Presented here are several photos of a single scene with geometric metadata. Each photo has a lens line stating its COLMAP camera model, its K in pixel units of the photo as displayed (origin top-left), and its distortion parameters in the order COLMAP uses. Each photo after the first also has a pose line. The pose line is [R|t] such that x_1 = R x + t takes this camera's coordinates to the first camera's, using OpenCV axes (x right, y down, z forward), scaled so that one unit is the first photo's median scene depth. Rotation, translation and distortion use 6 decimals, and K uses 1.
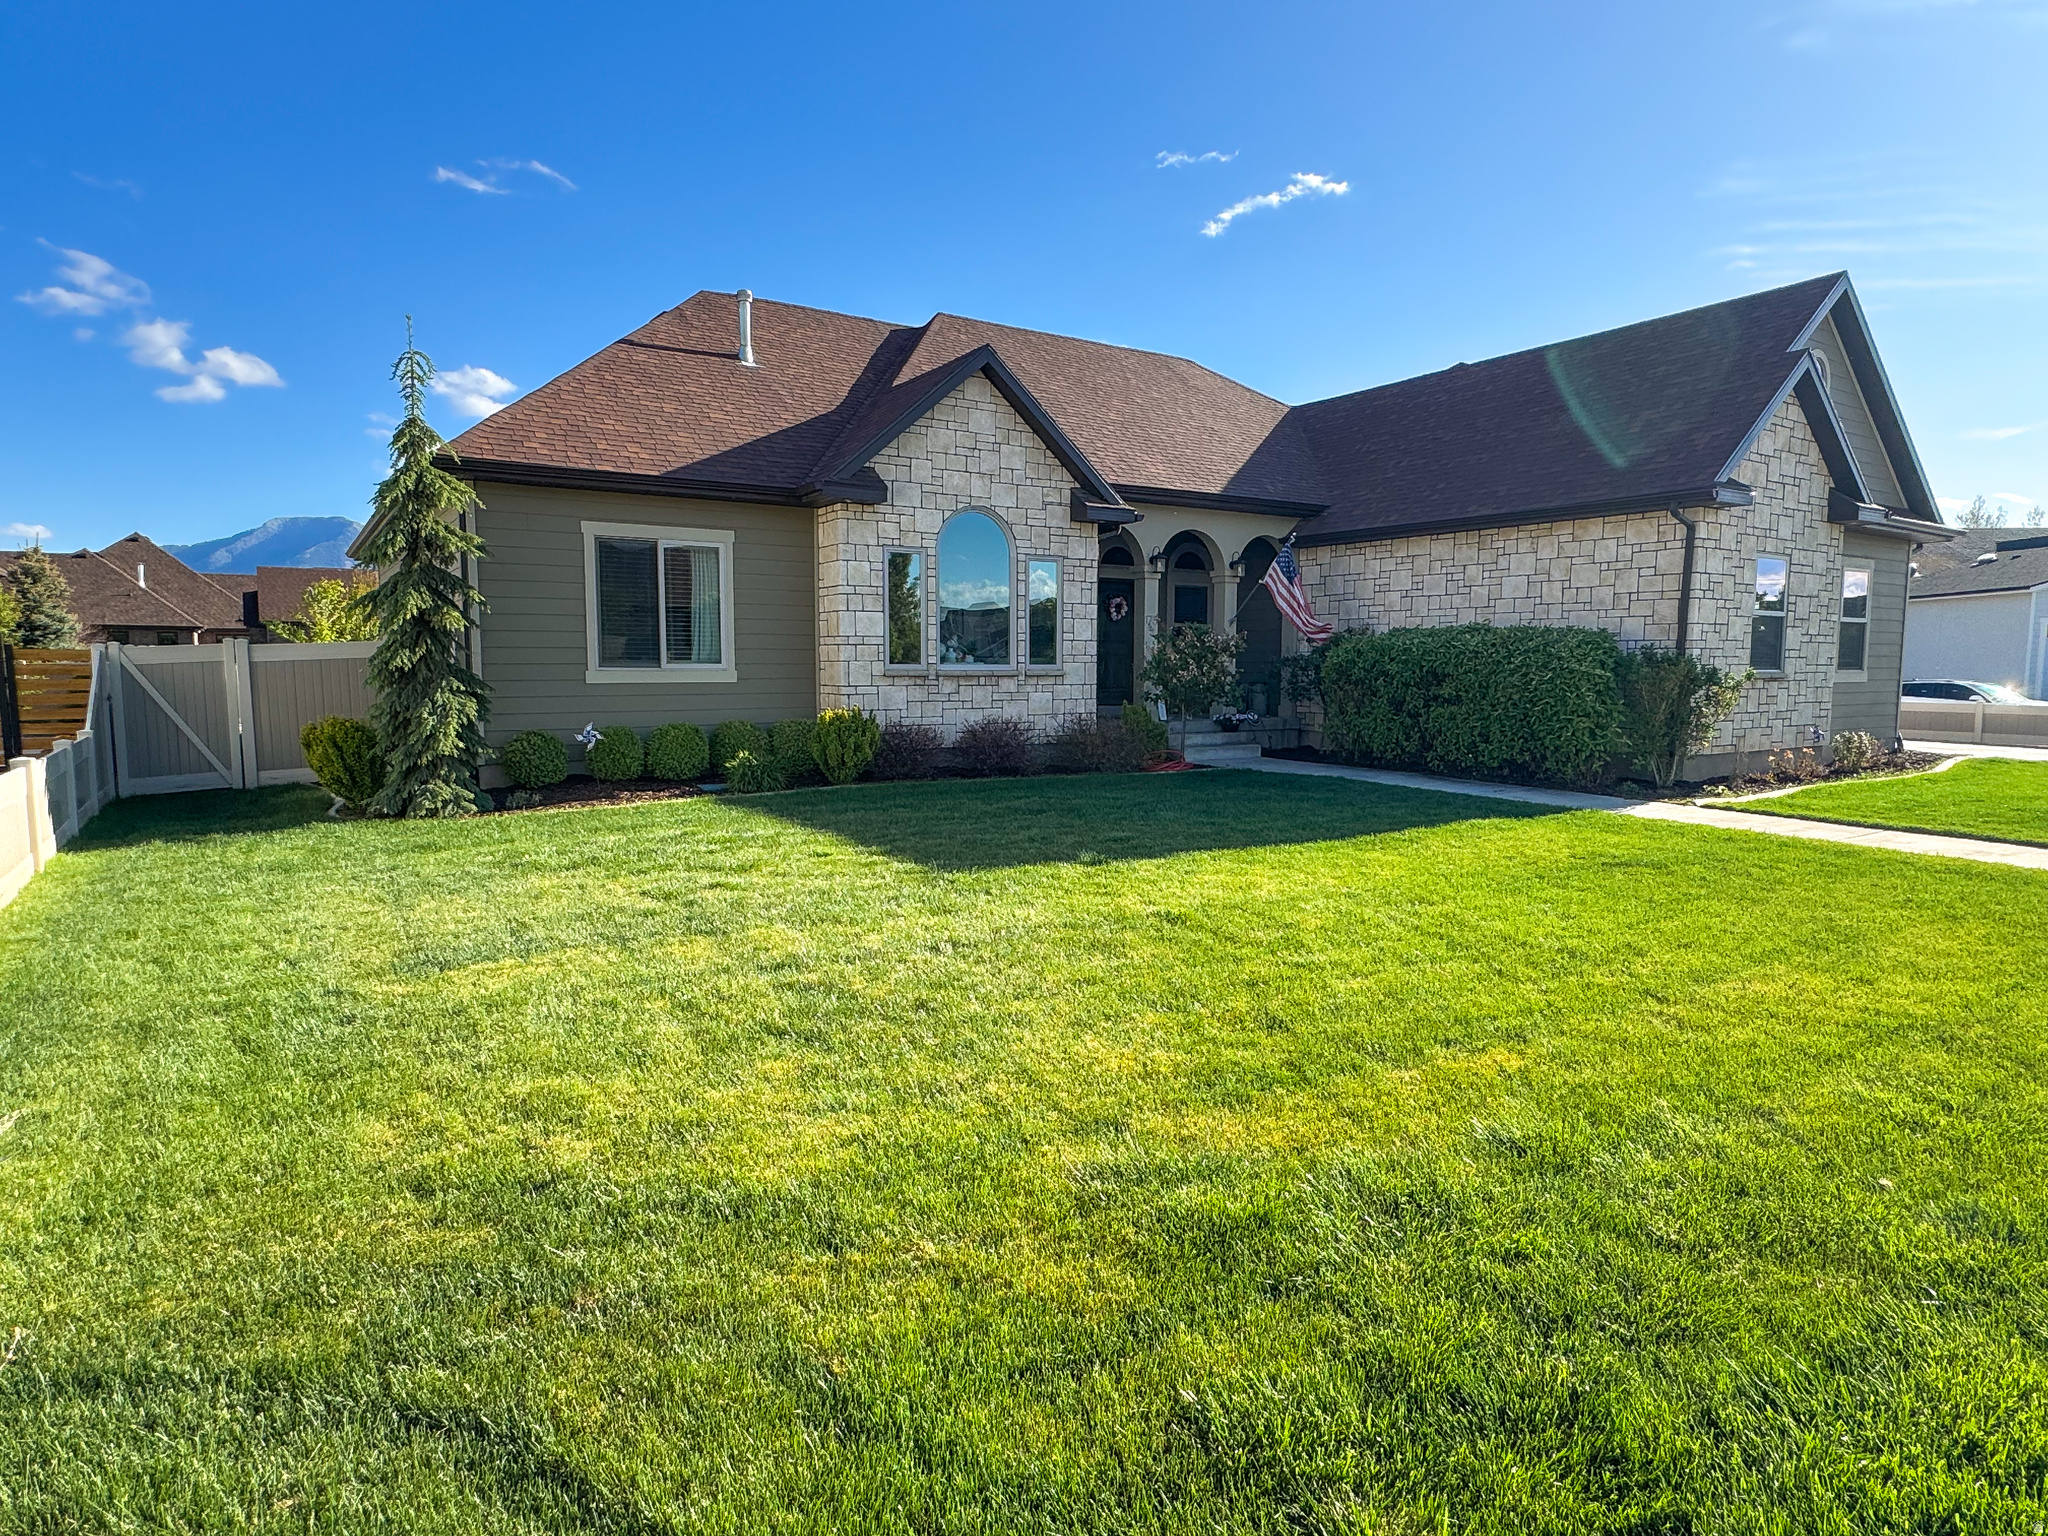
lens RADIAL K [[1168.4, 0, 1024.0], [0, 1168.4, 768.0], [0, 0, 1]] dist [-0.001817, -0.000215]
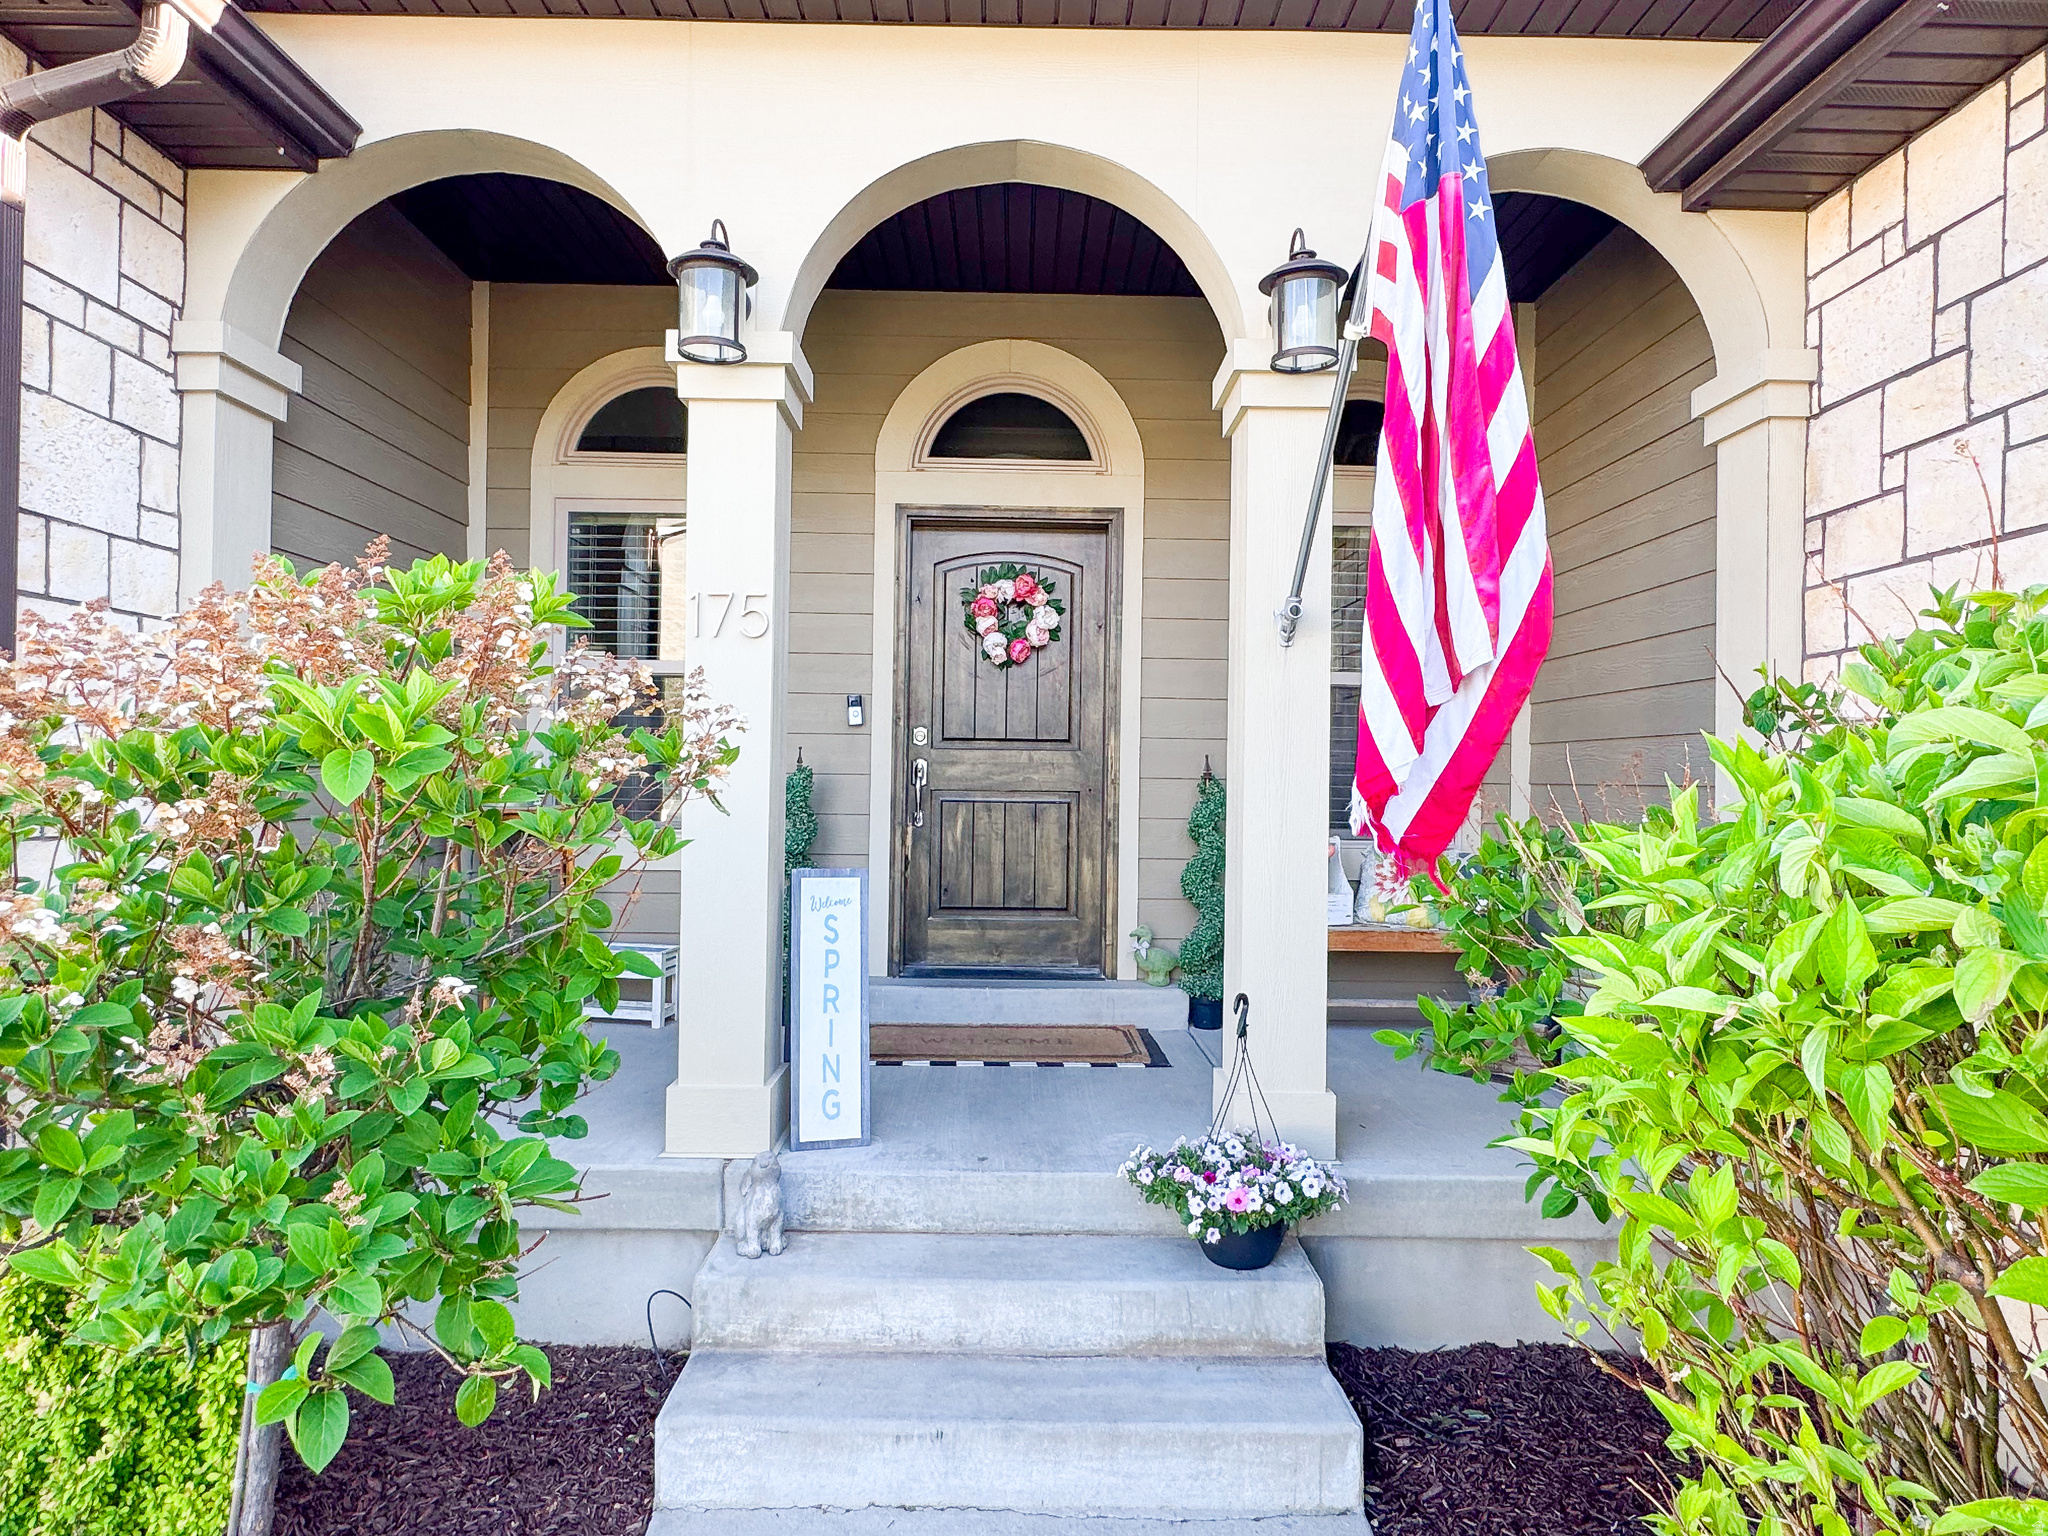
lens RADIAL K [[1127.2, 0, 1024.0], [0, 1127.2, 768.0], [0, 0, 1]] dist [0.000105, 0.000000]
pose [[0.842436, 0.004371, -0.538778, 0.302563], [-0.063377, 0.993829, -0.091033, -0.104970], [0.535056, 0.110836, 0.837515, 1.049446]]
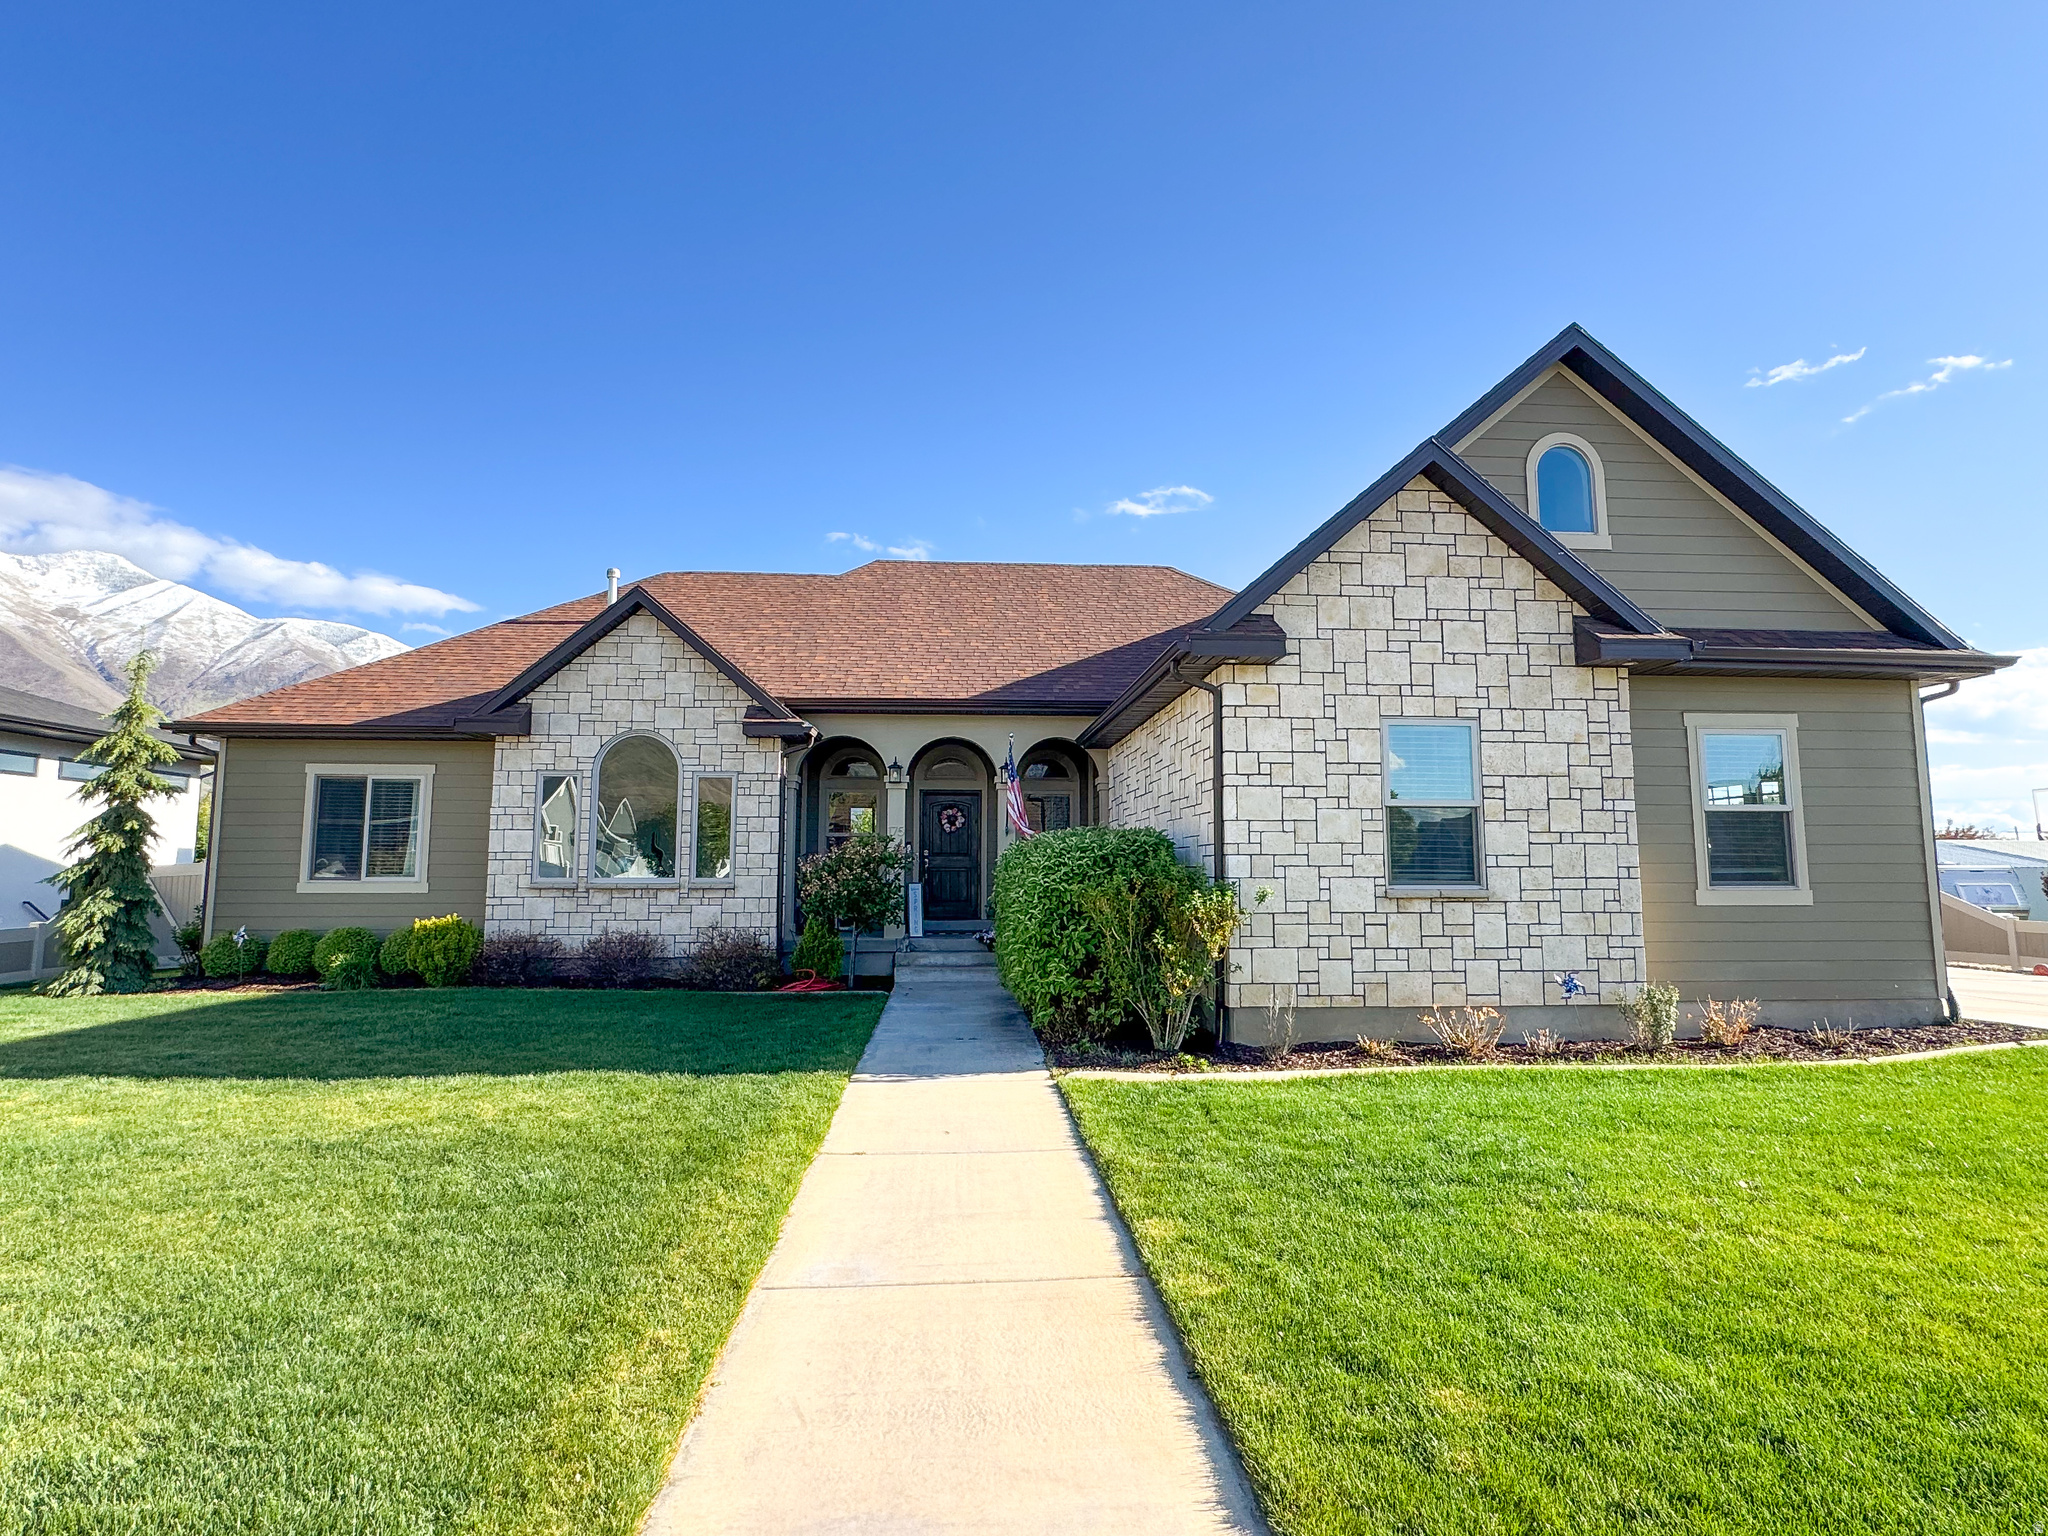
lens RADIAL K [[1047.4, 0, 1024.0], [0, 1047.4, 768.0], [0, 0, 1]] dist [-0.001654, 0.000271]
pose [[0.873234, -0.050677, -0.484659, 0.751216], [-0.042798, 0.982758, -0.179872, -0.032592], [0.485418, 0.177813, 0.856009, 0.362731]]
